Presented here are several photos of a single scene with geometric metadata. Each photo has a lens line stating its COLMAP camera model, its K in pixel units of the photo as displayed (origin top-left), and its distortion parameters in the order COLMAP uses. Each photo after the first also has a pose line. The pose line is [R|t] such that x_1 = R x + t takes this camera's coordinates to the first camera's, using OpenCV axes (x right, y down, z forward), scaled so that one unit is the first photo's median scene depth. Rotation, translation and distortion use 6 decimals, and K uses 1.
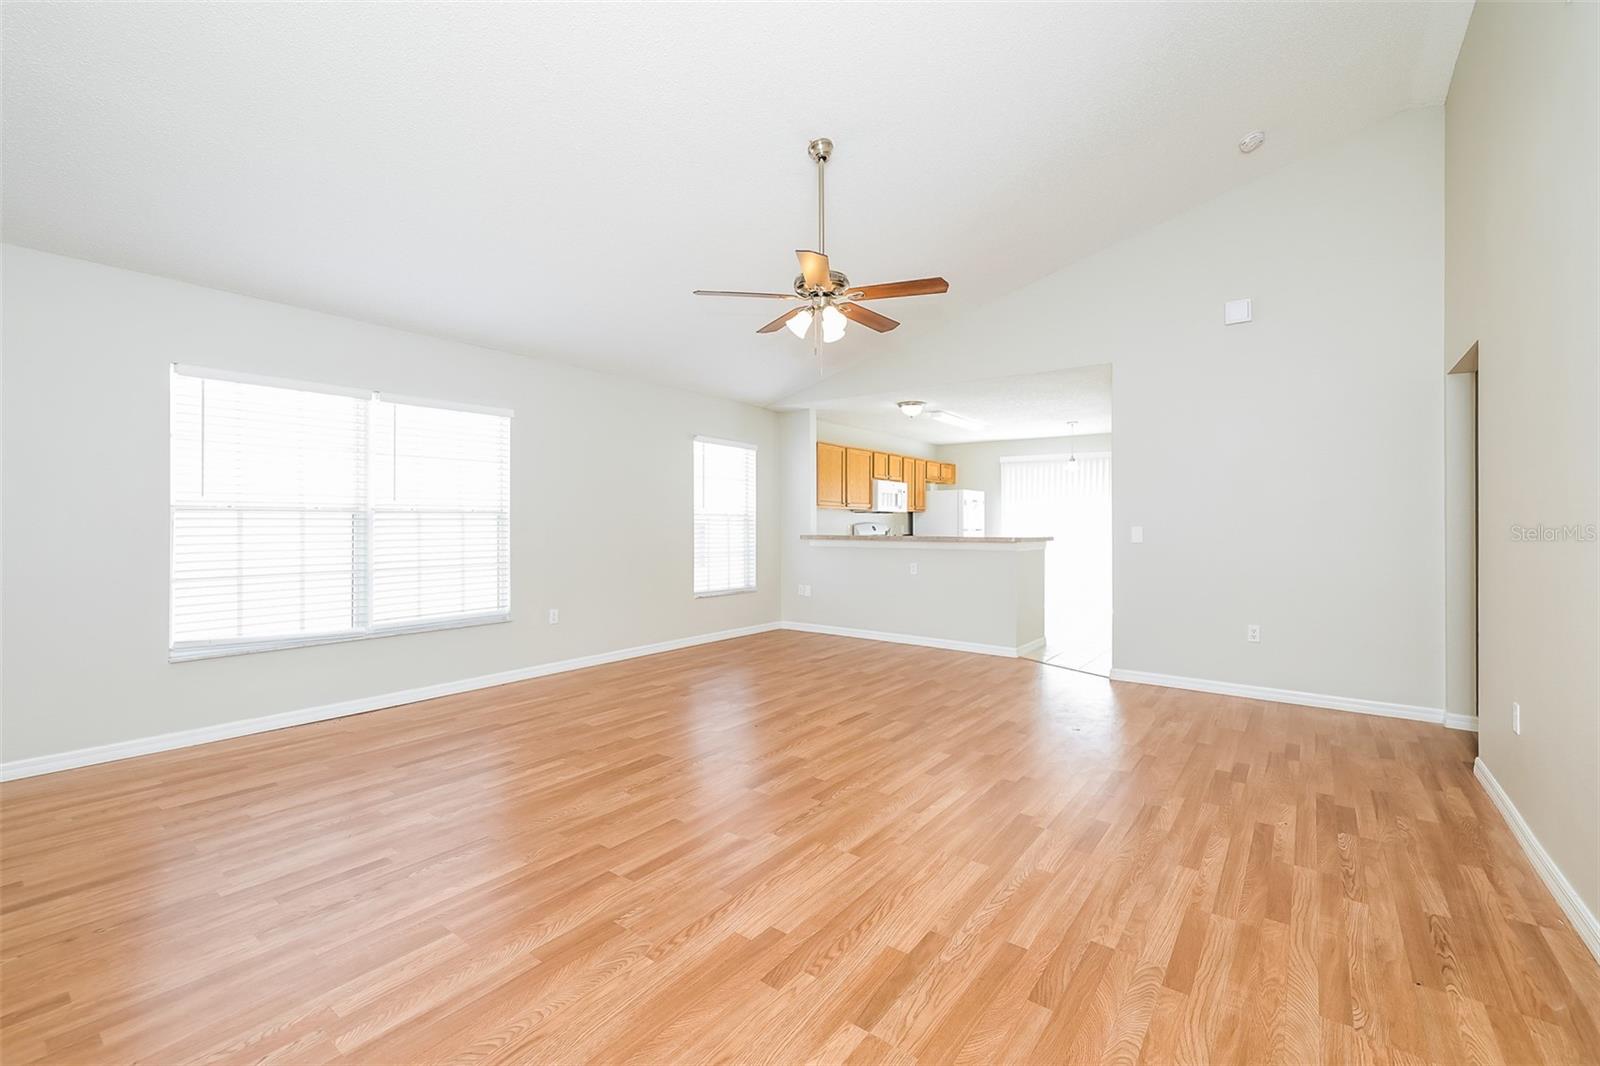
lens RADIAL K [[680.5, 0, 802.8], [0, 680.5, 527.5], [0, 0, 1]] dist [-0.005068, -0.001153]
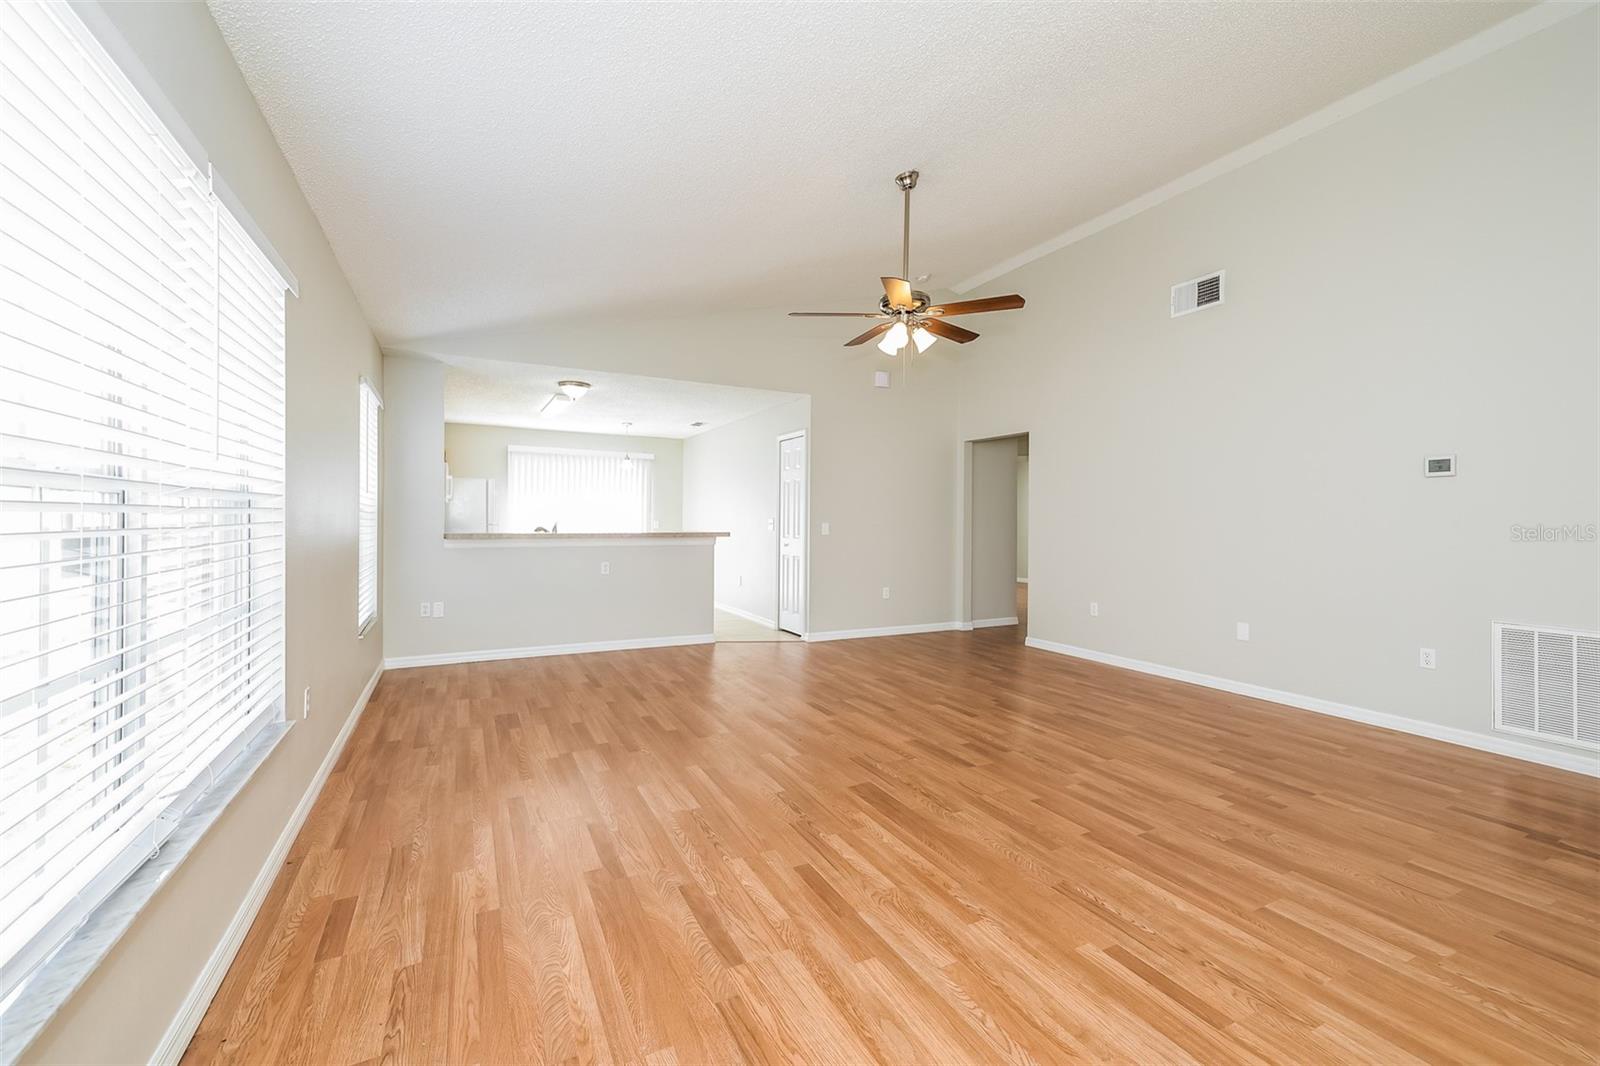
lens RADIAL K [[680.5, 0, 809.3], [0, 680.5, 527.1], [0, 0, 1]] dist [-0.005068, -0.001153]
pose [[0.433382, -0.009895, 0.901156, -1.430339], [0.004370, 0.999951, 0.008878, -0.004539], [-0.901200, 0.000091, 0.433404, 0.955675]]
